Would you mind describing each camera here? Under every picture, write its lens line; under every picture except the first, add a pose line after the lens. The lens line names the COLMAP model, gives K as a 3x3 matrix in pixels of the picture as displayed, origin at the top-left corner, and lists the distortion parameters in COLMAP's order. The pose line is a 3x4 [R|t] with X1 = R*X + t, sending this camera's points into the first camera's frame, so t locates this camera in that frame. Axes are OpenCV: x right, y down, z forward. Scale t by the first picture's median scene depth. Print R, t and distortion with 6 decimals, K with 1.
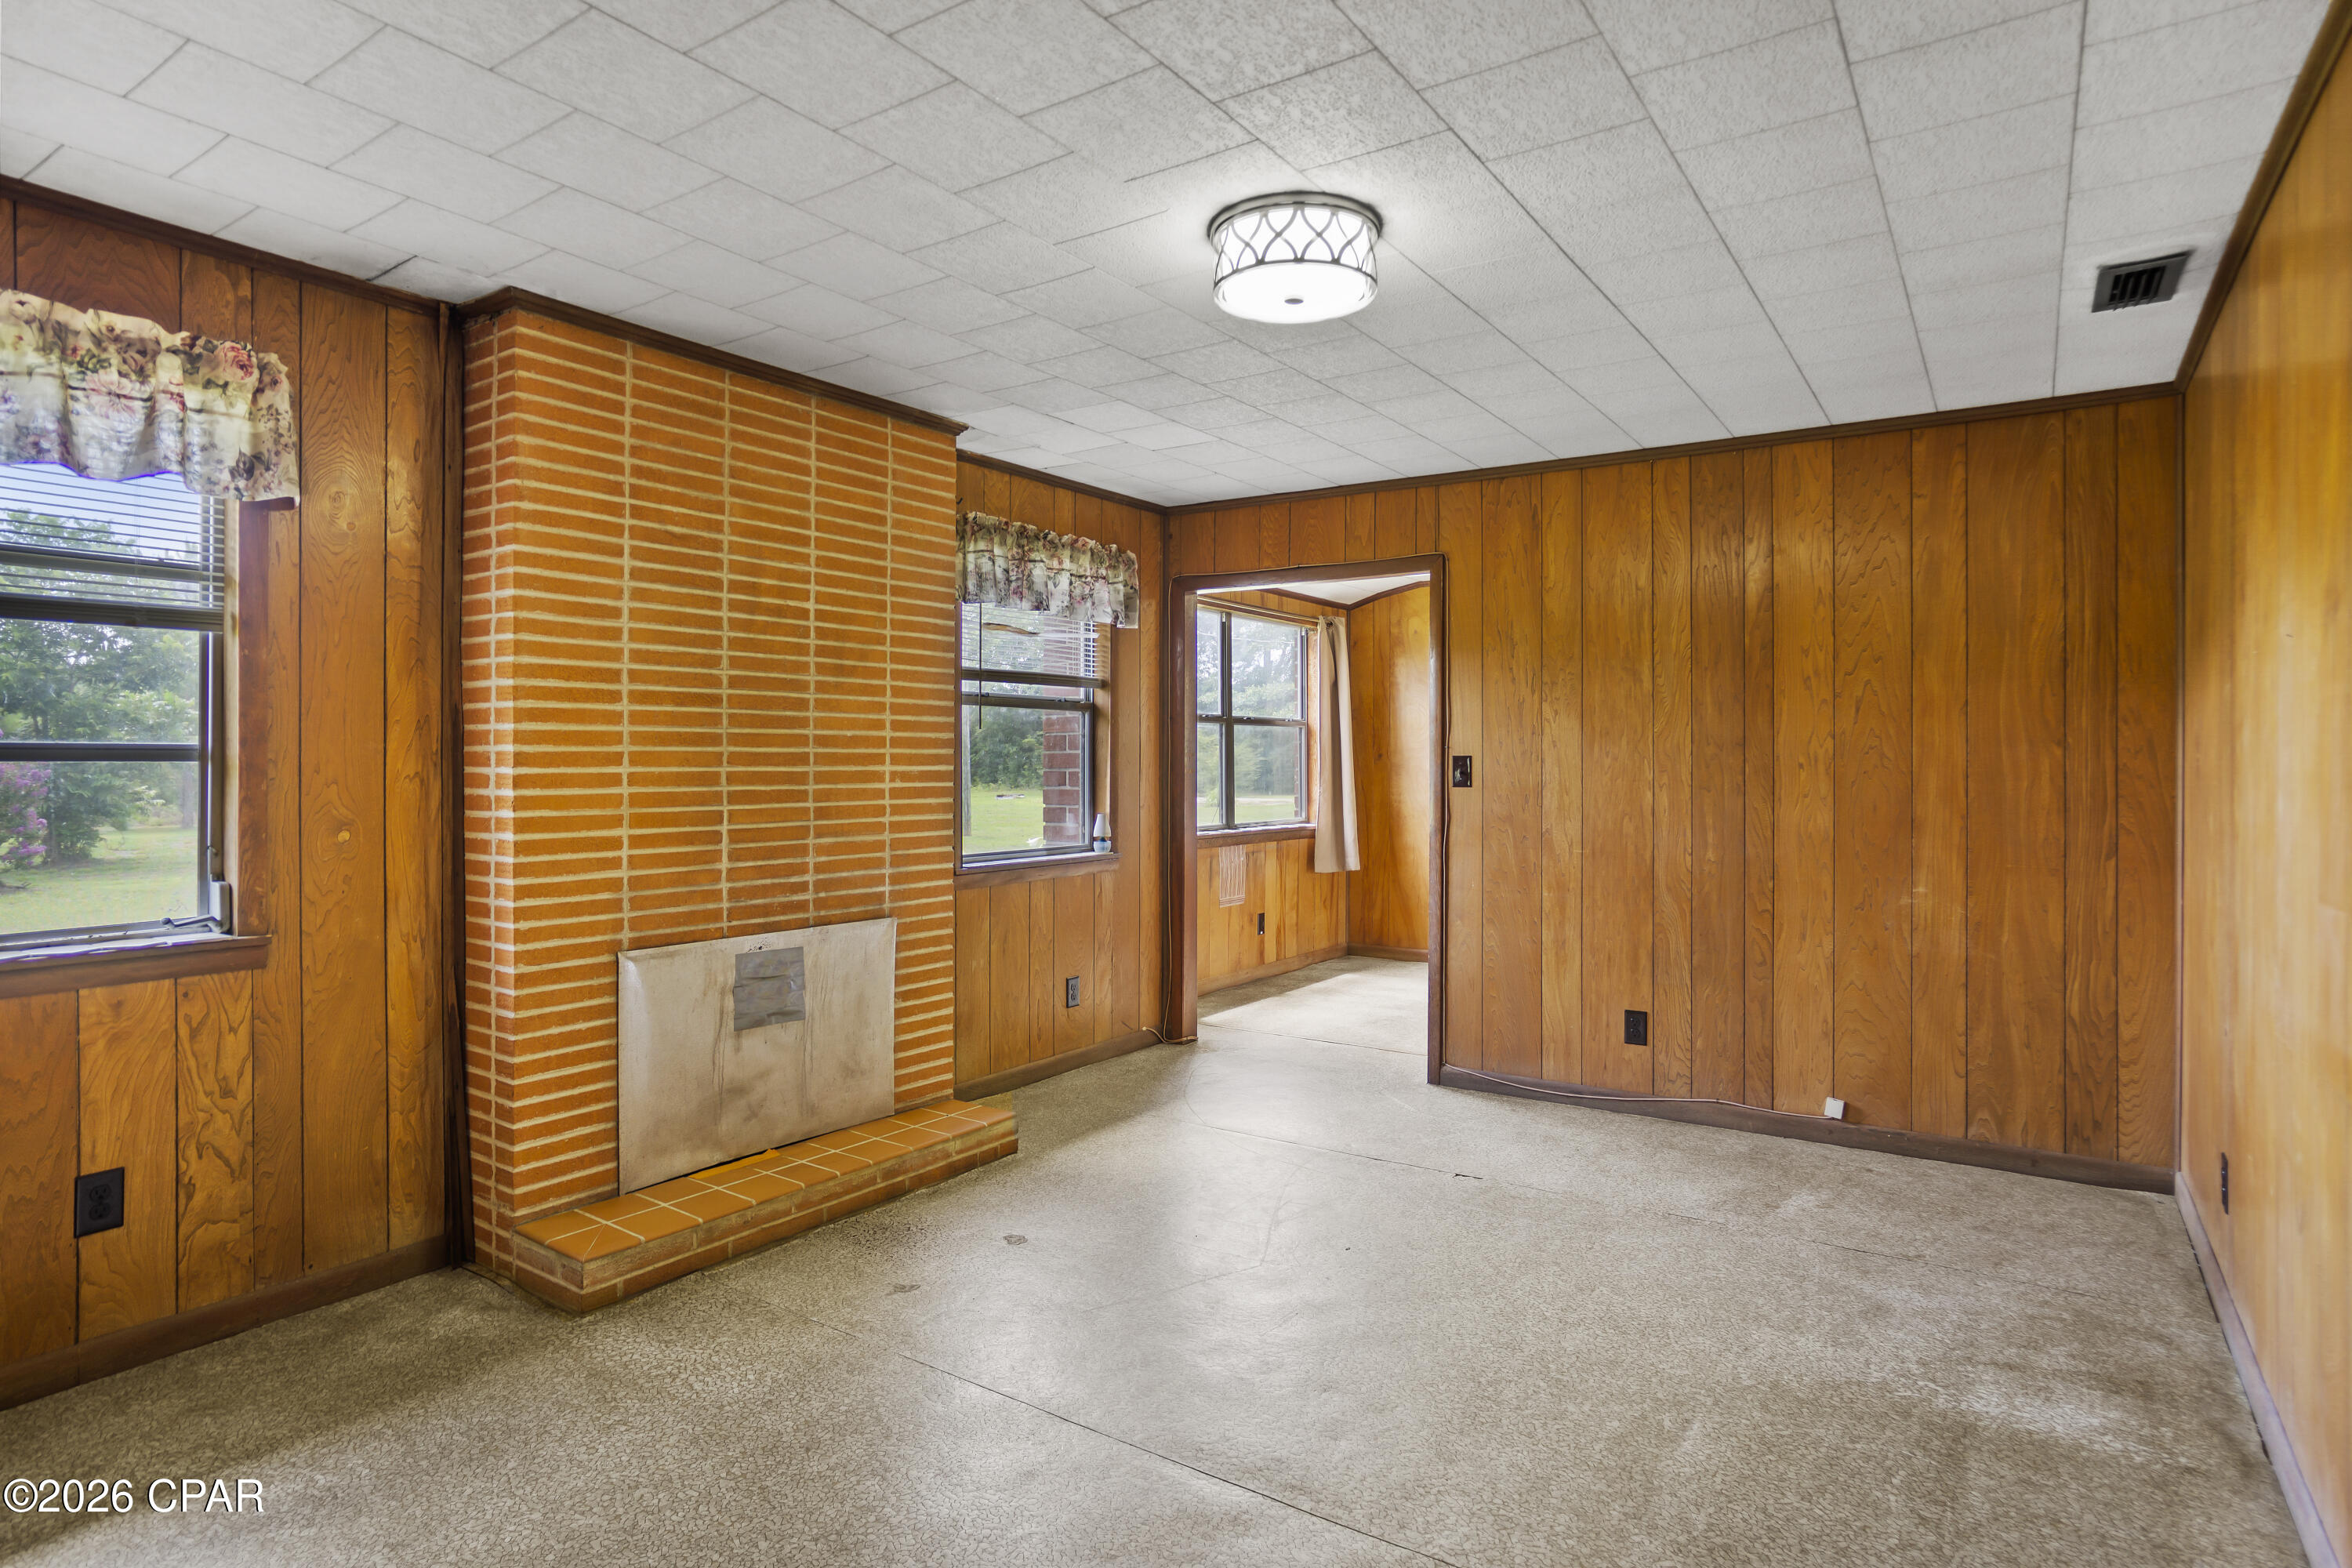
lens RADIAL K [[1263.4, 0, 1175.5], [0, 1263.4, 768.2], [0, 0, 1]] dist [-0.041326, 0.019895]
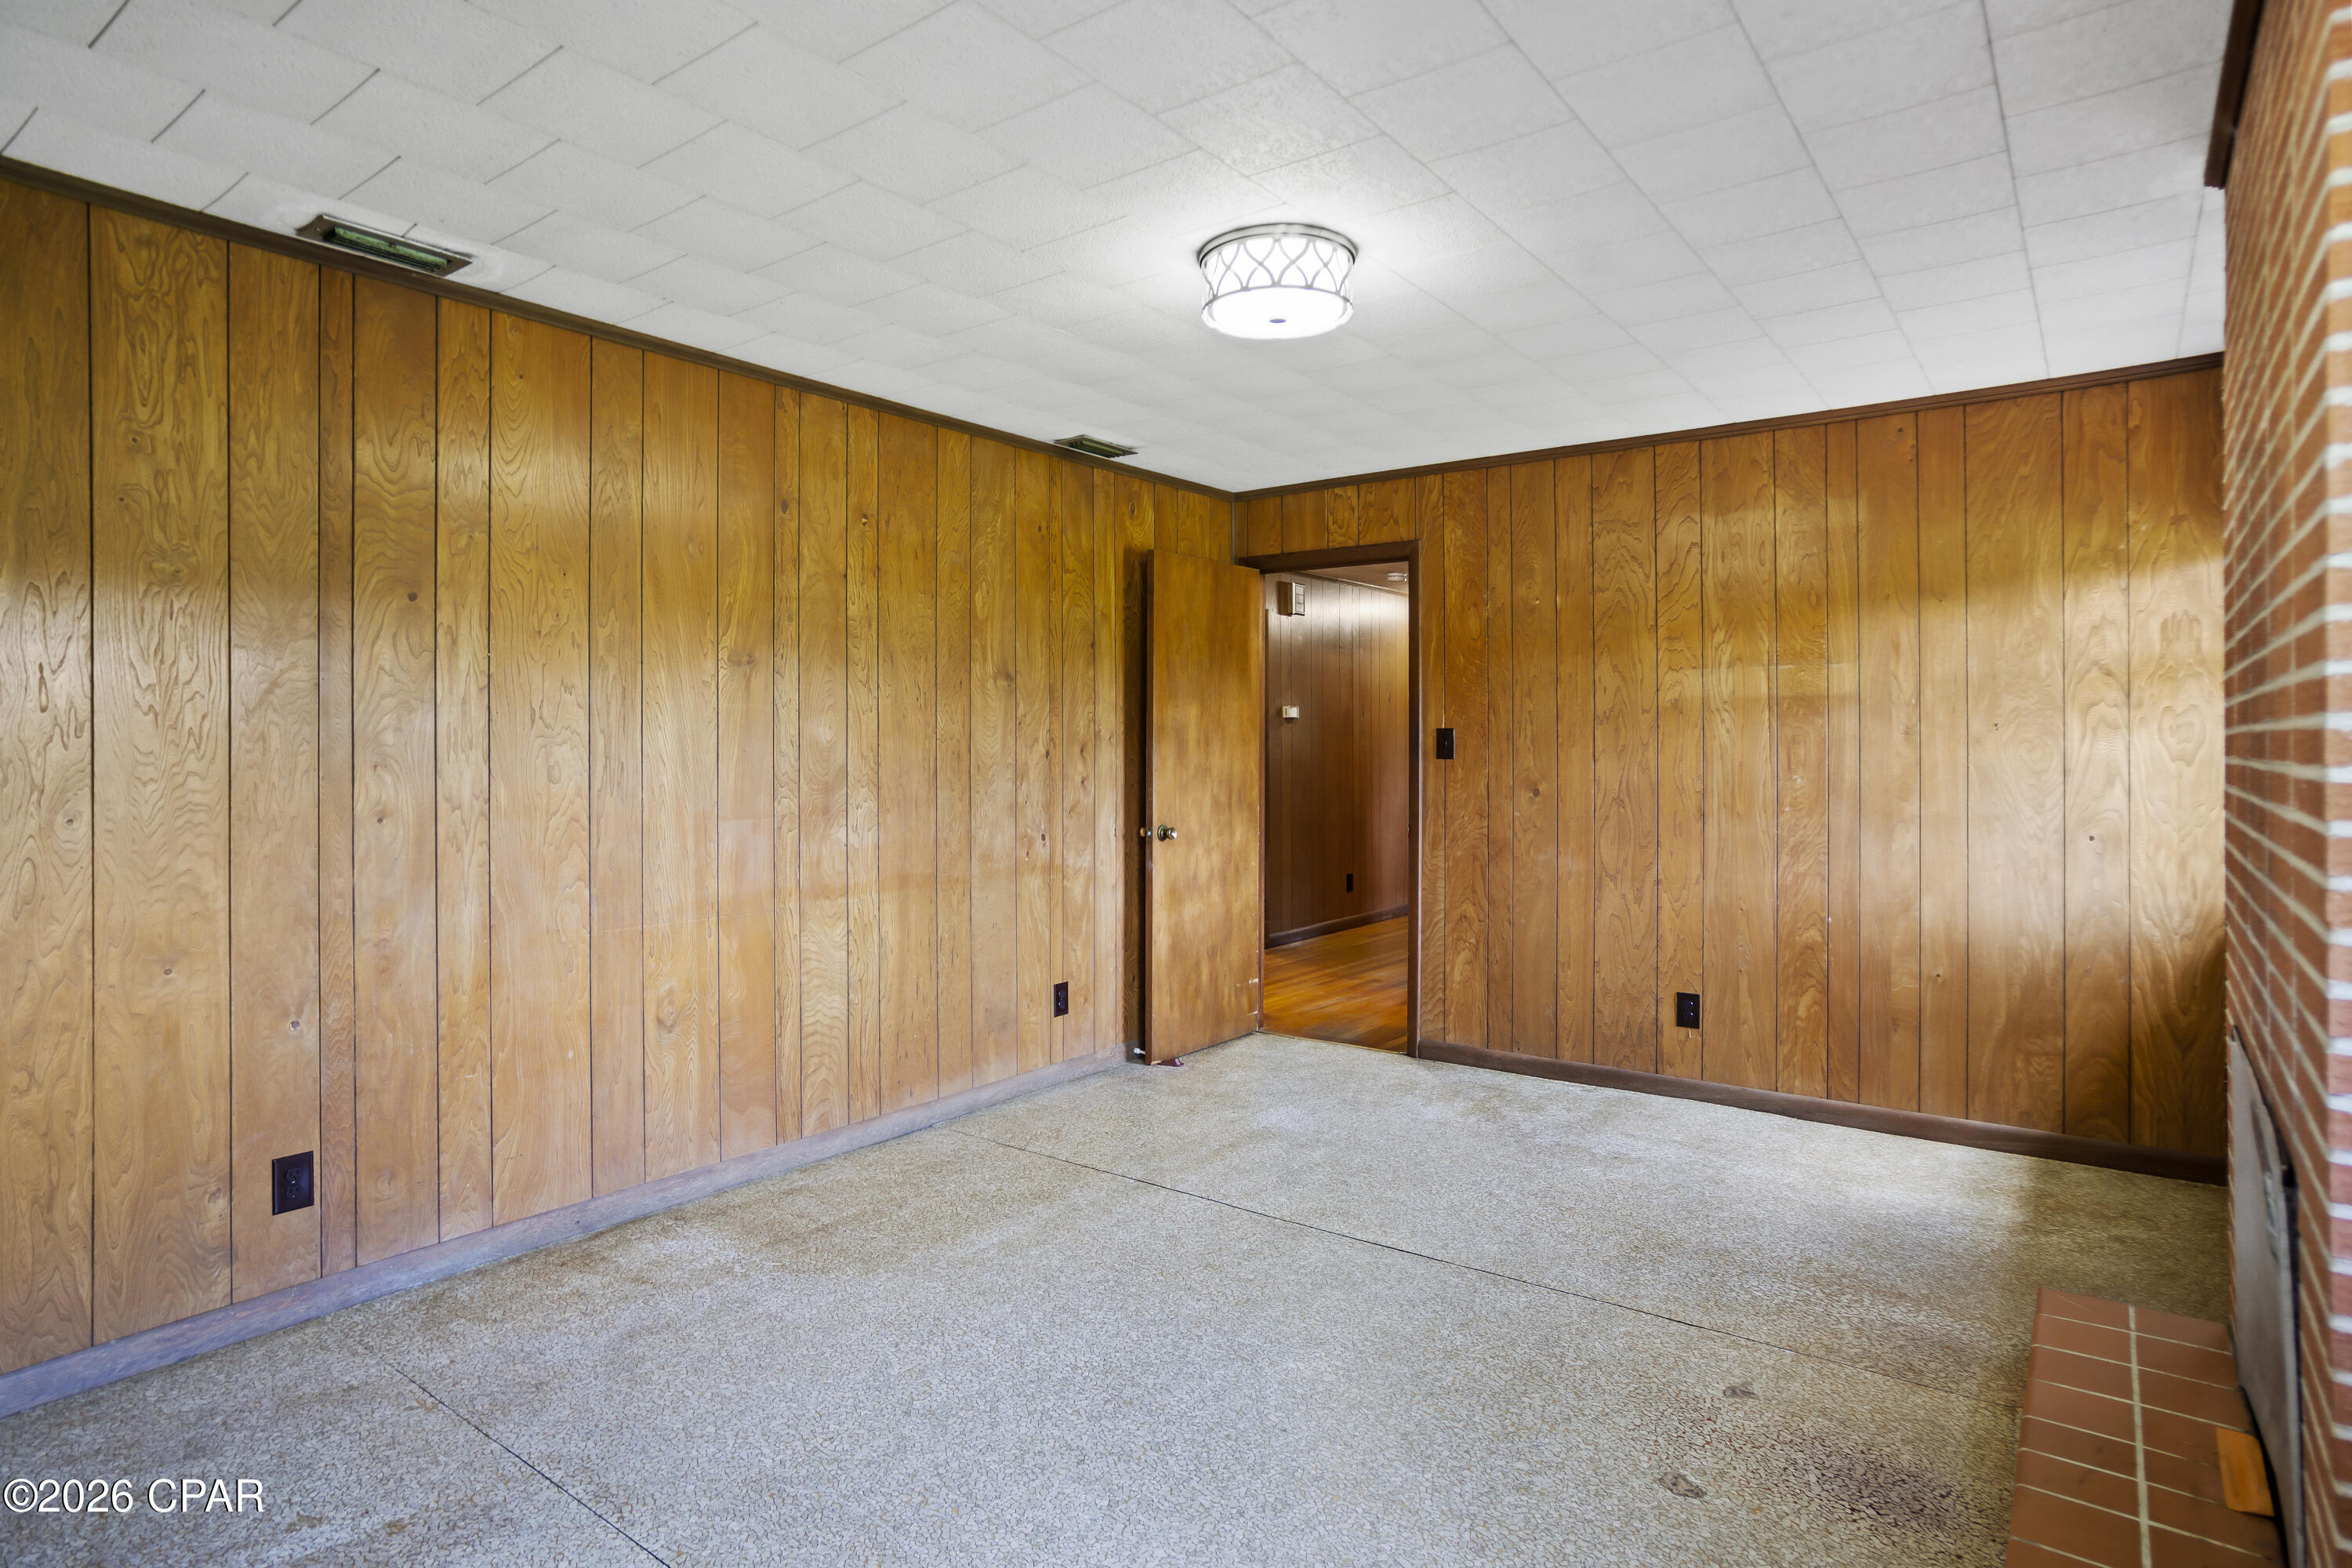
lens RADIAL K [[1263.4, 0, 1163.7], [0, 1263.4, 746.7], [0, 0, 1]] dist [-0.041326, 0.019895]
pose [[-0.998608, -0.002630, 0.052686, 0.138175], [-0.002167, 0.999959, 0.008847, -0.014654], [-0.052707, 0.008721, -0.998572, 2.146027]]
